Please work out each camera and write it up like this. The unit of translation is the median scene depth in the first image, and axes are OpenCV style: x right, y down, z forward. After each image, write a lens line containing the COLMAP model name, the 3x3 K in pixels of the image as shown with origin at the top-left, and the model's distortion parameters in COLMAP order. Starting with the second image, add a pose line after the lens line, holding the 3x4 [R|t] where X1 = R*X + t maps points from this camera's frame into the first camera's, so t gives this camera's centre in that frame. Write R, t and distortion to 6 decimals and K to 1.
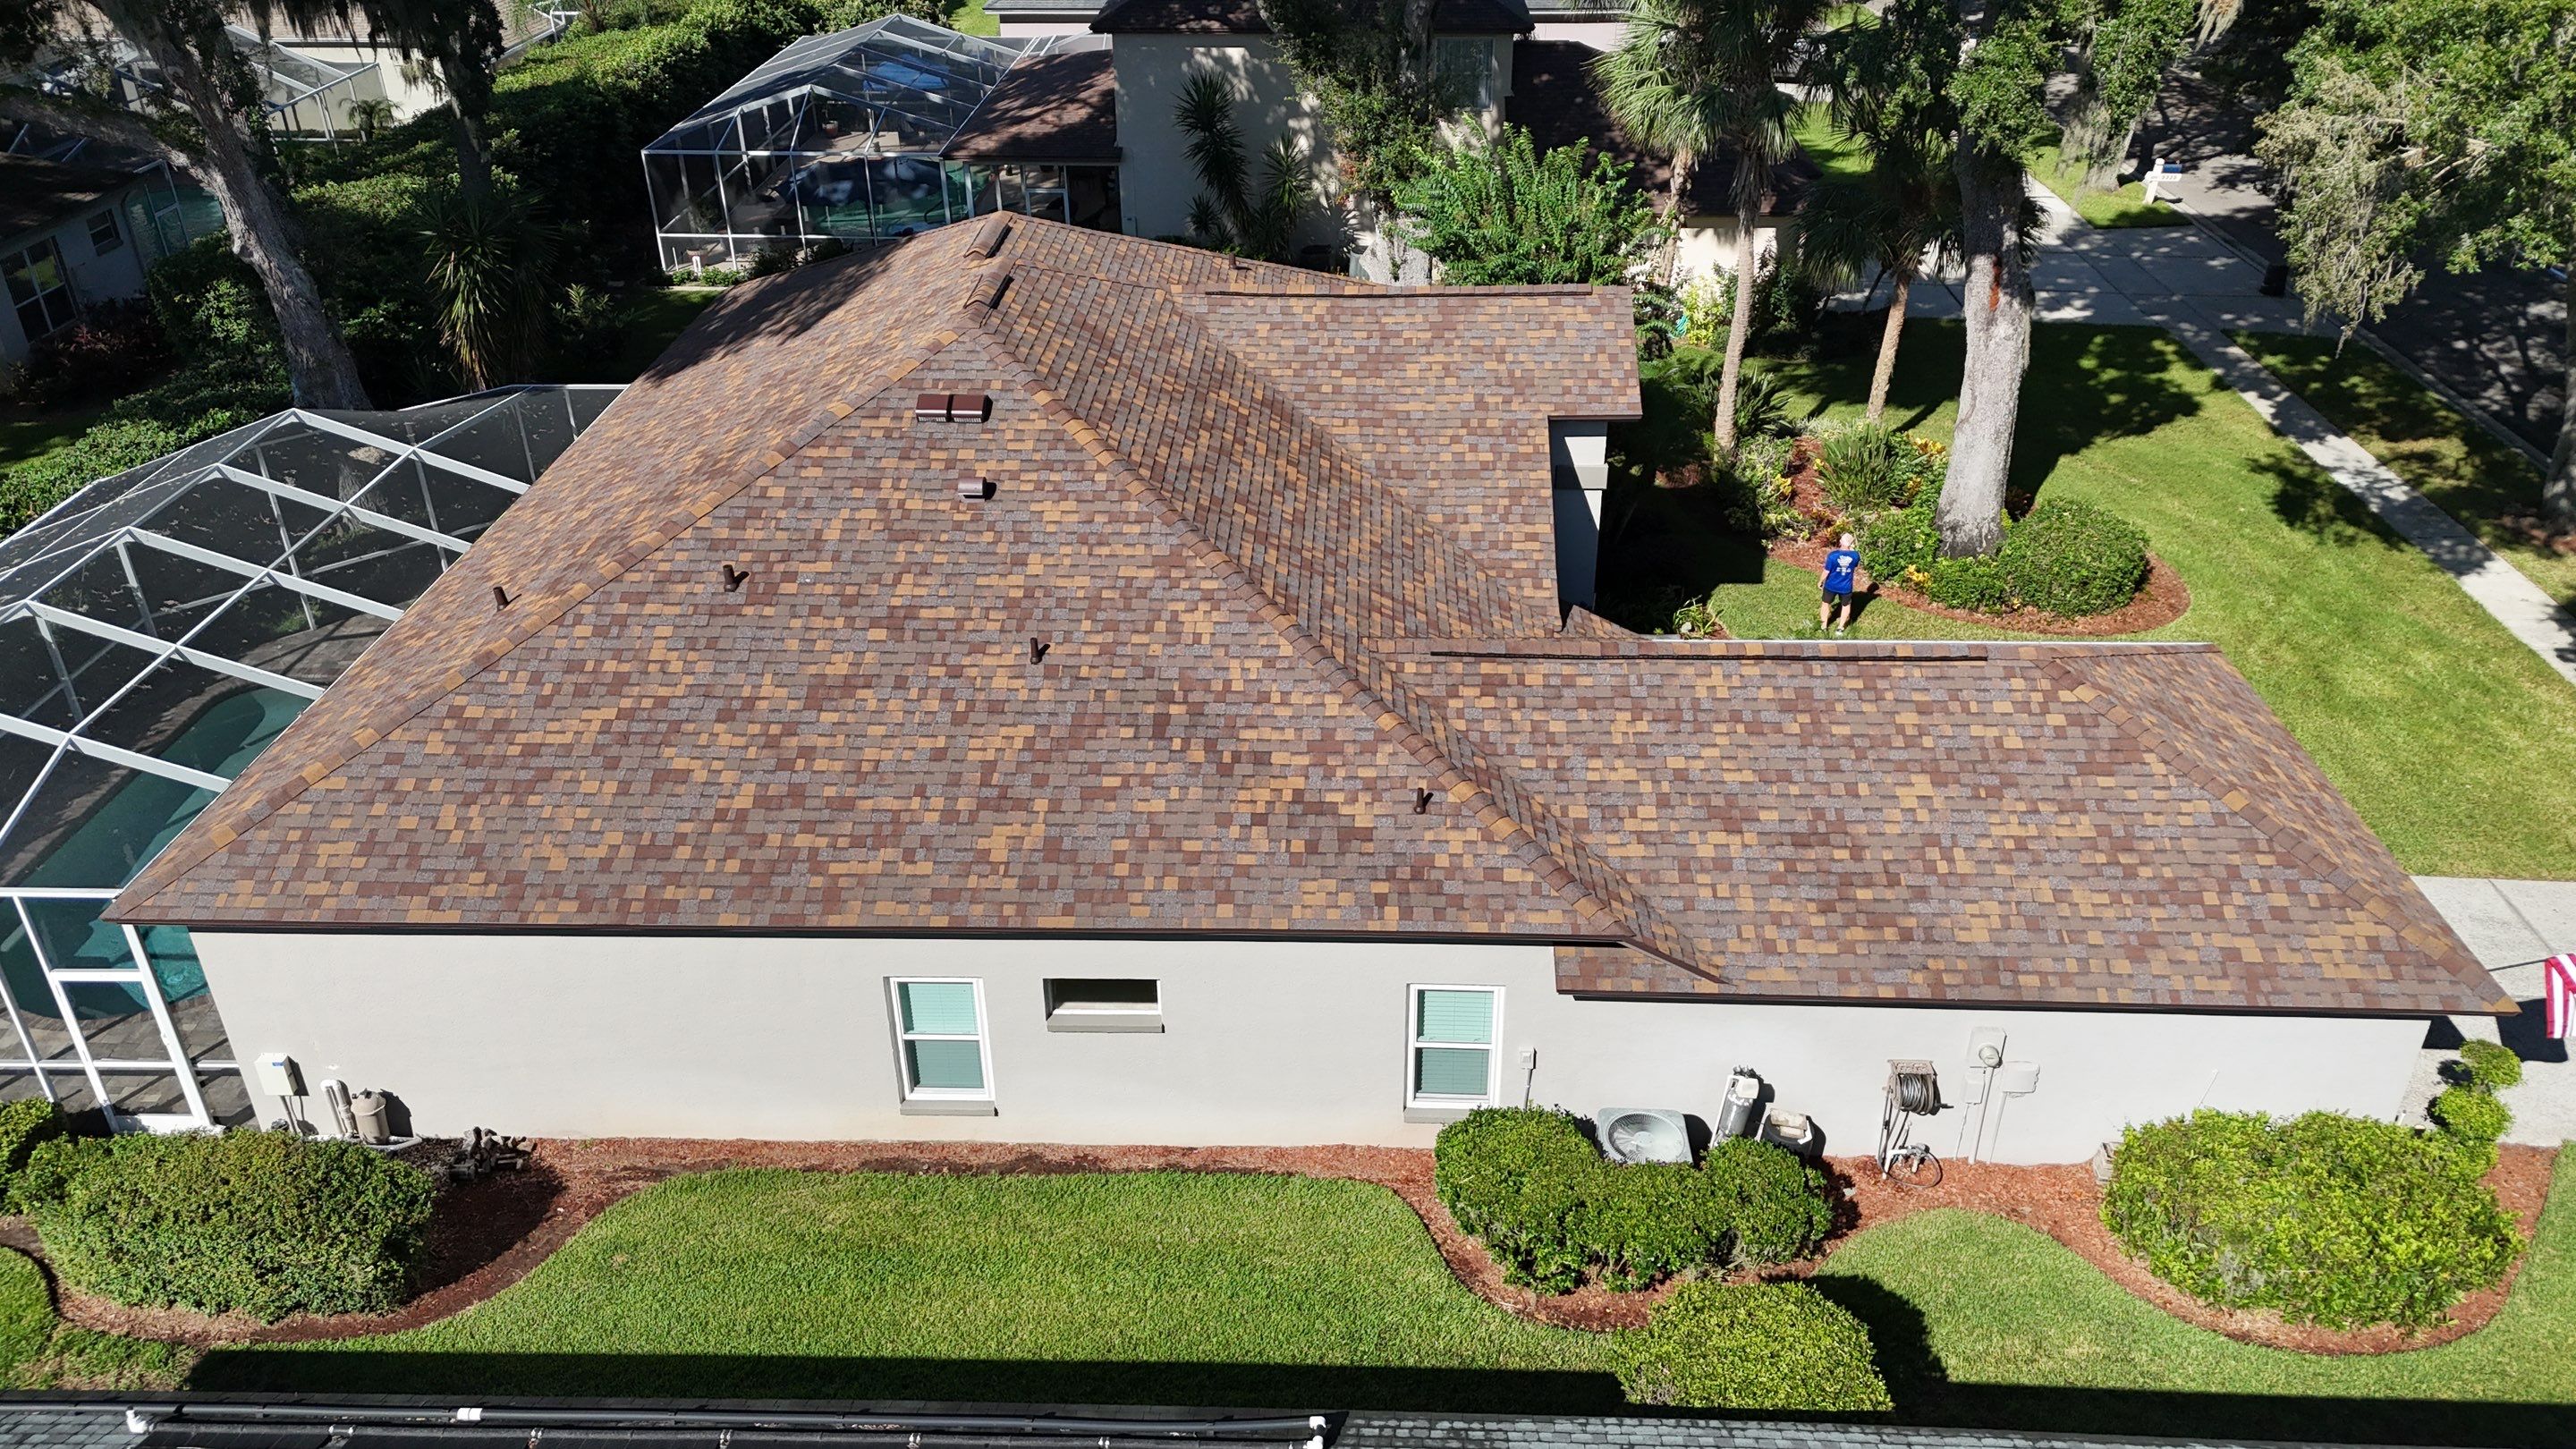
lens RADIAL K [[1911.0, 0, 1294.6], [0, 1911.0, 727.4], [0, 0, 1]] dist [0.060390, -0.010288]
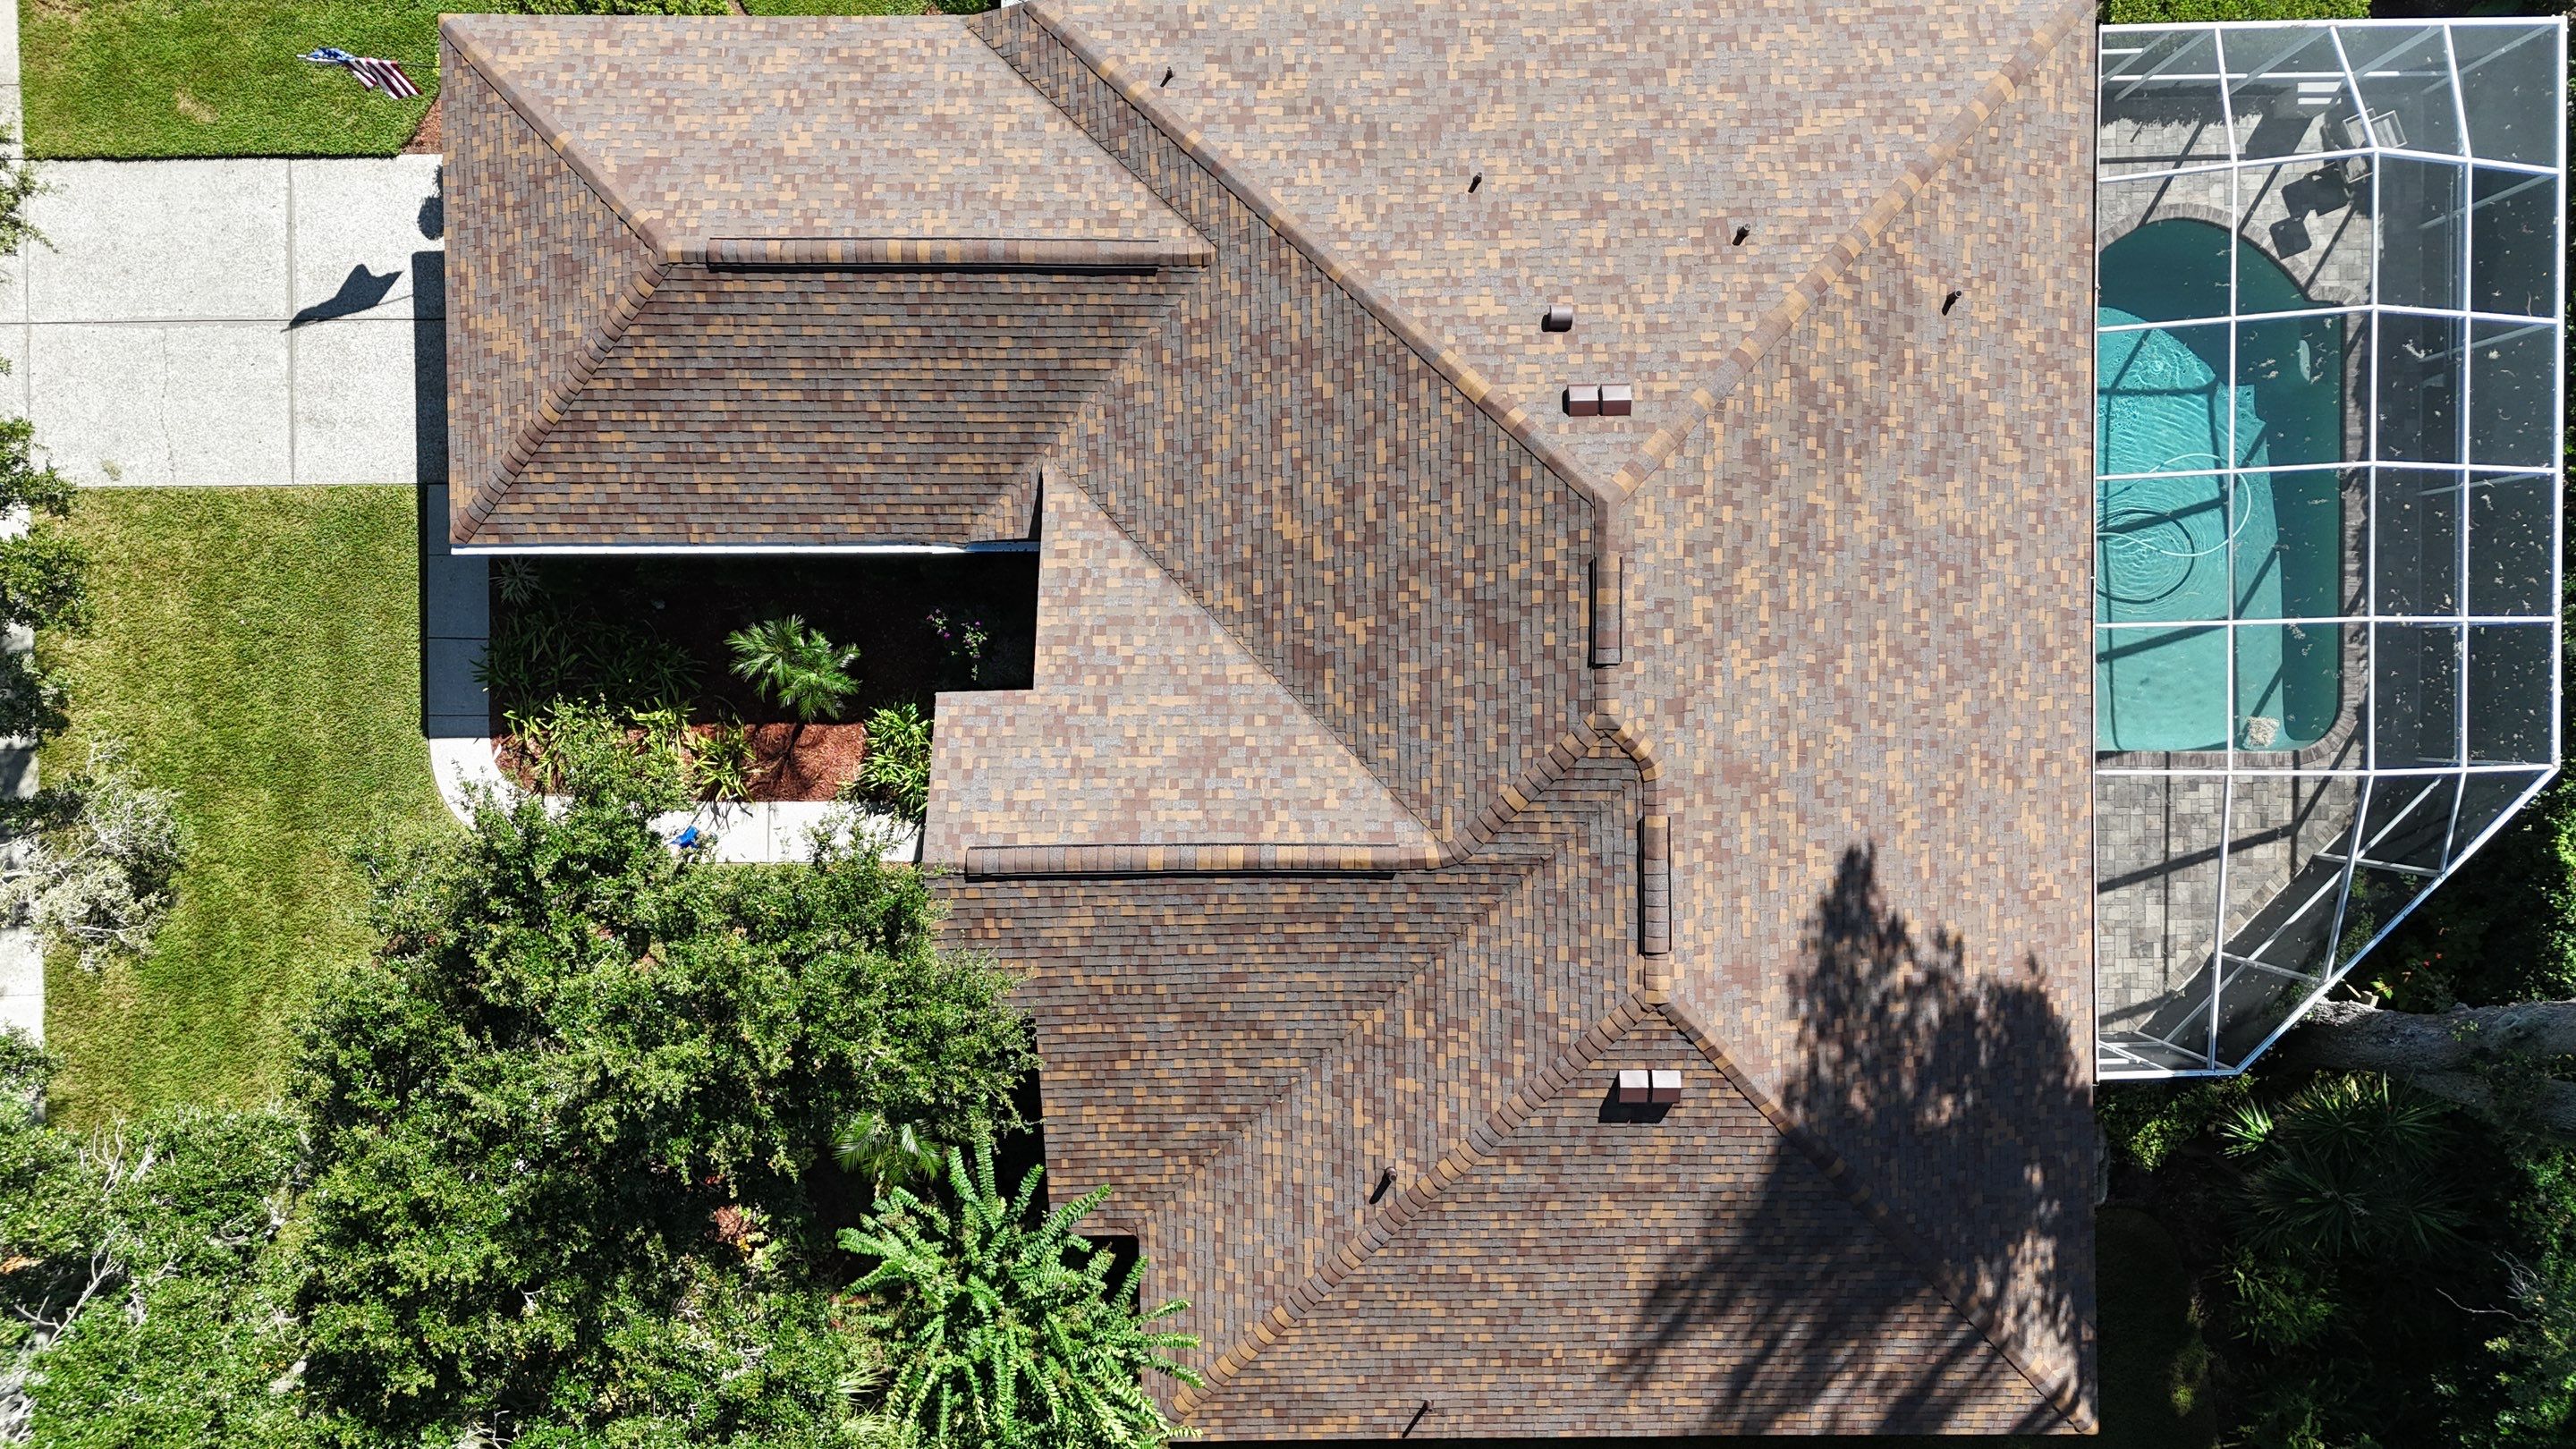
lens RADIAL K [[1911.0, 0, 1307.5], [0, 1911.0, 722.2], [0, 0, 1]] dist [0.060390, -0.010288]
pose [[-0.998950, 0.044843, -0.009386, 0.002164], [-0.030913, -0.508535, 0.860486, -1.026039], [0.033813, 0.859873, 0.509388, 0.527602]]
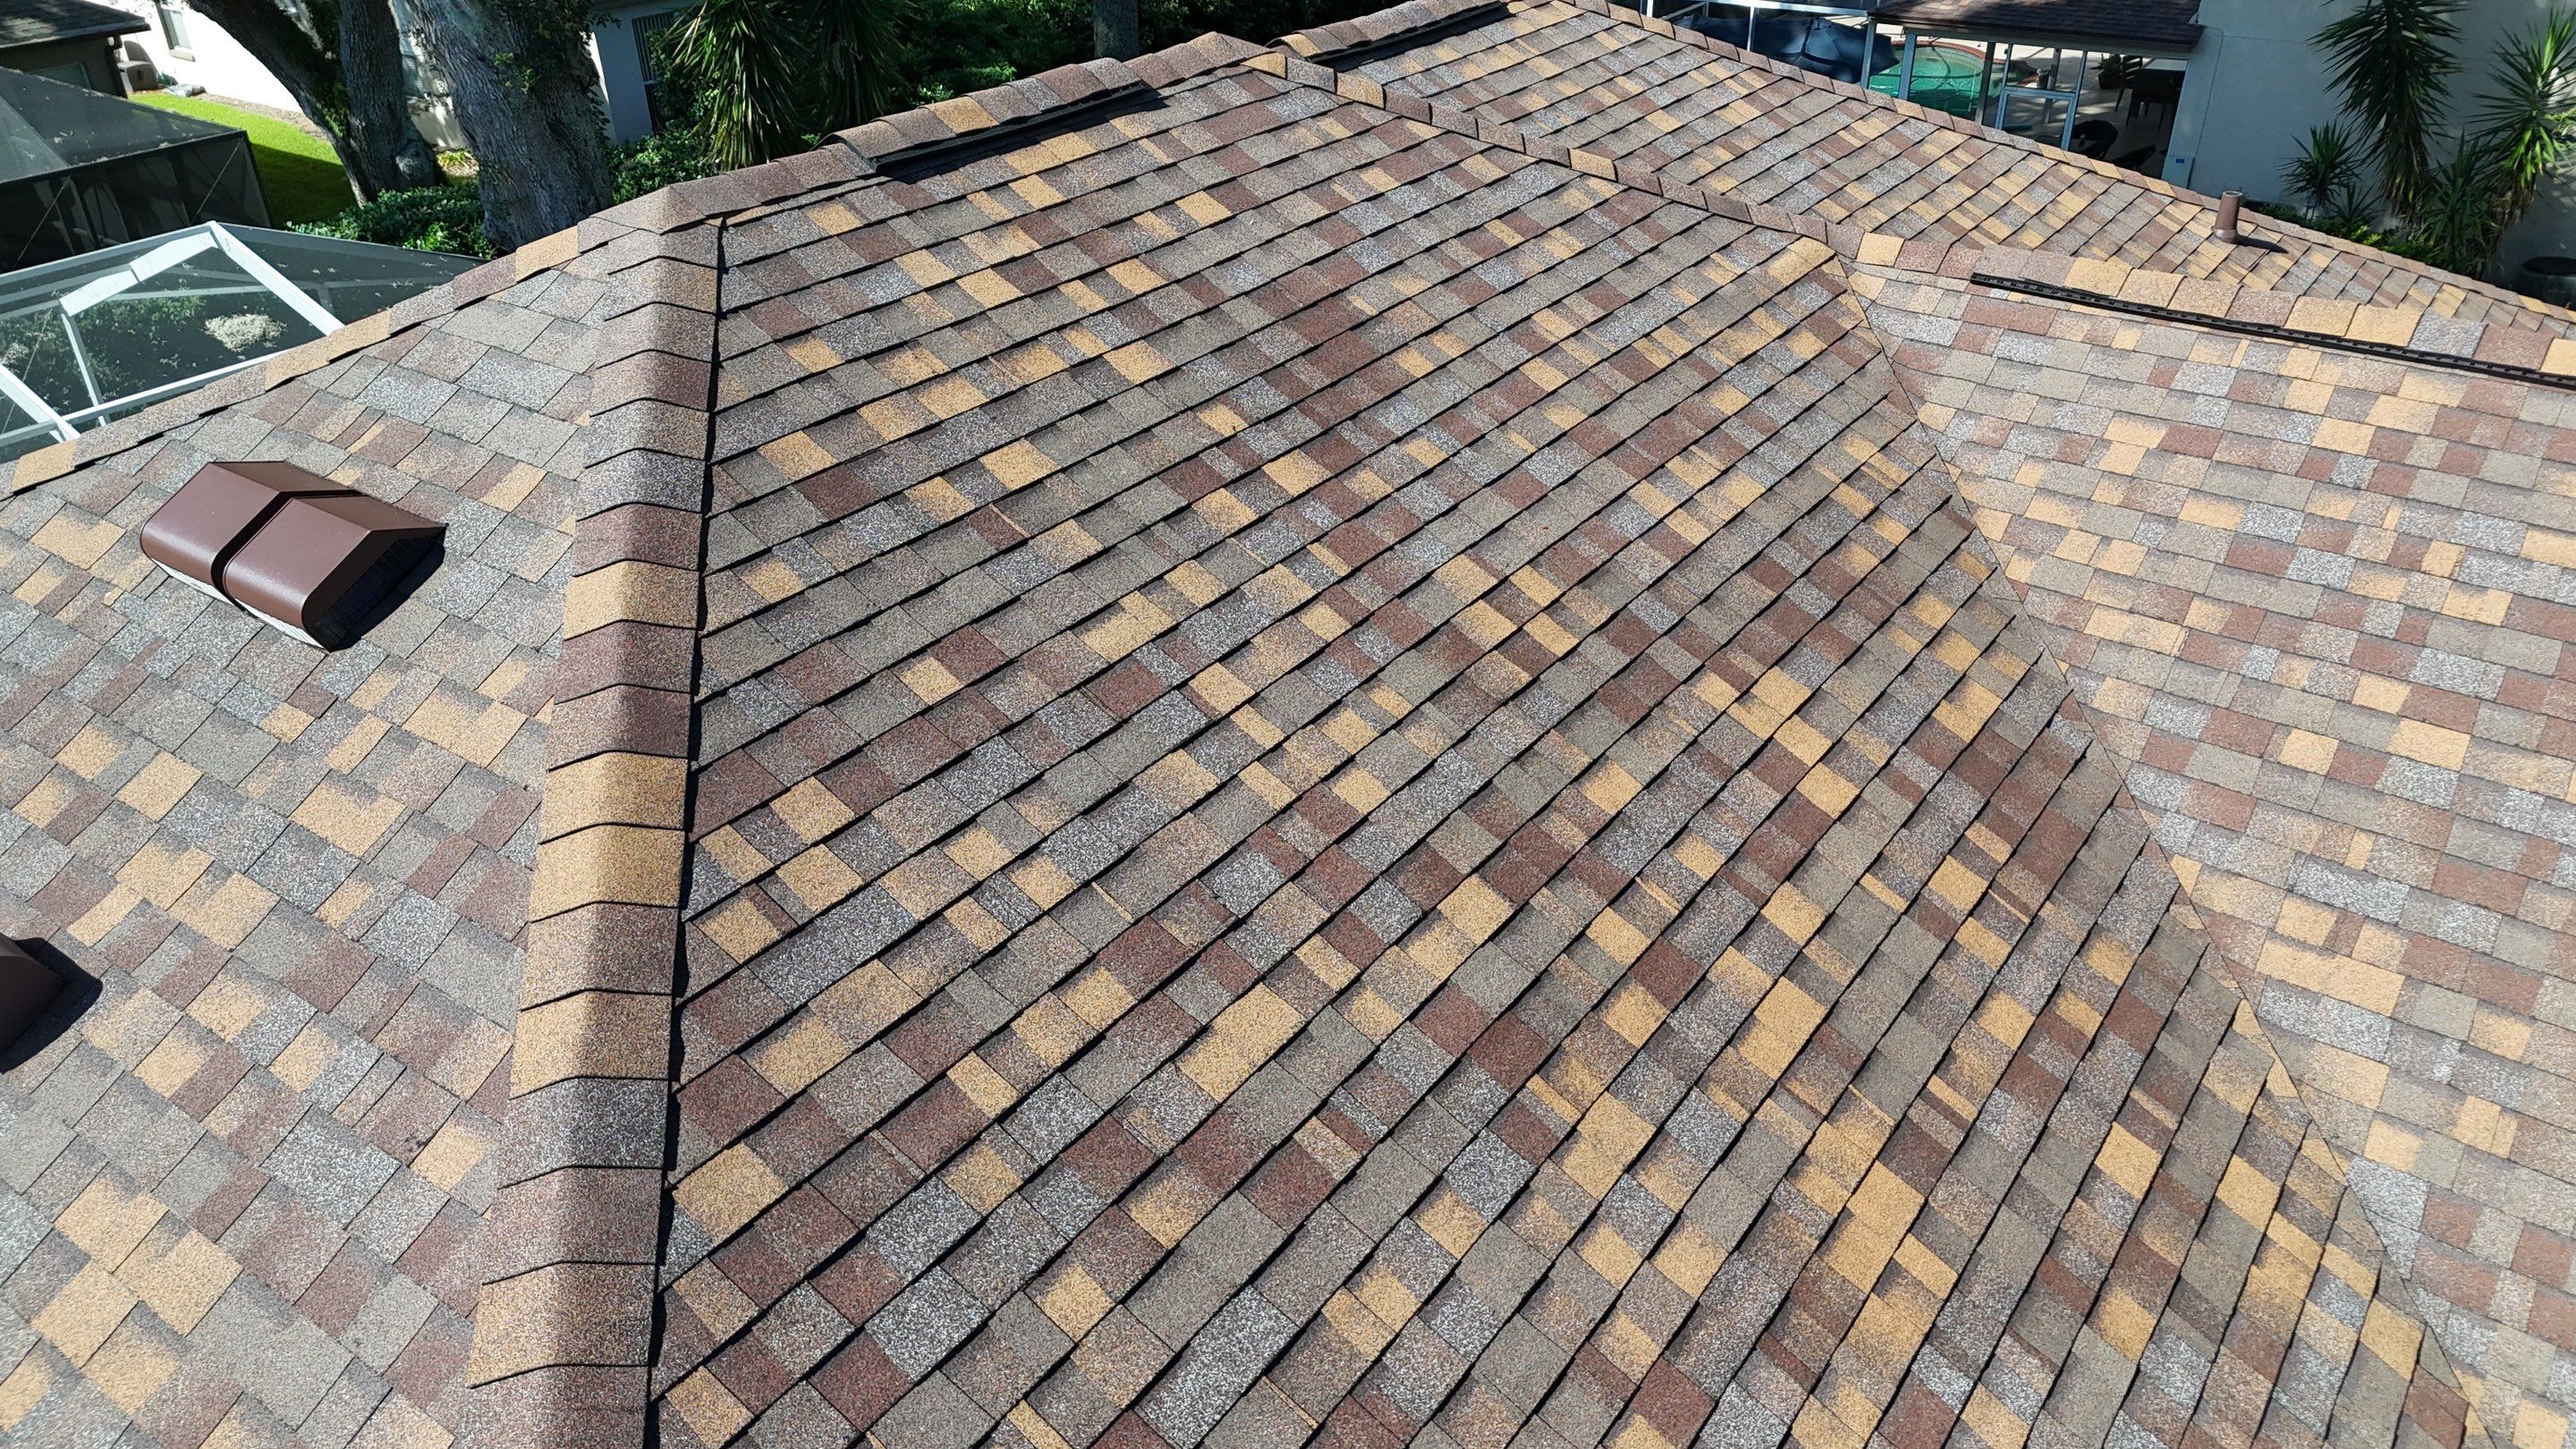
lens RADIAL K [[1911.0, 0, 1297.9], [0, 1911.0, 714.6], [0, 0, 1]] dist [0.060390, -0.010288]
pose [[0.830638, 0.271906, -0.485909, 0.029056], [-0.265230, 0.960511, 0.084088, -0.173000], [0.489585, 0.059031, 0.869955, 0.754453]]
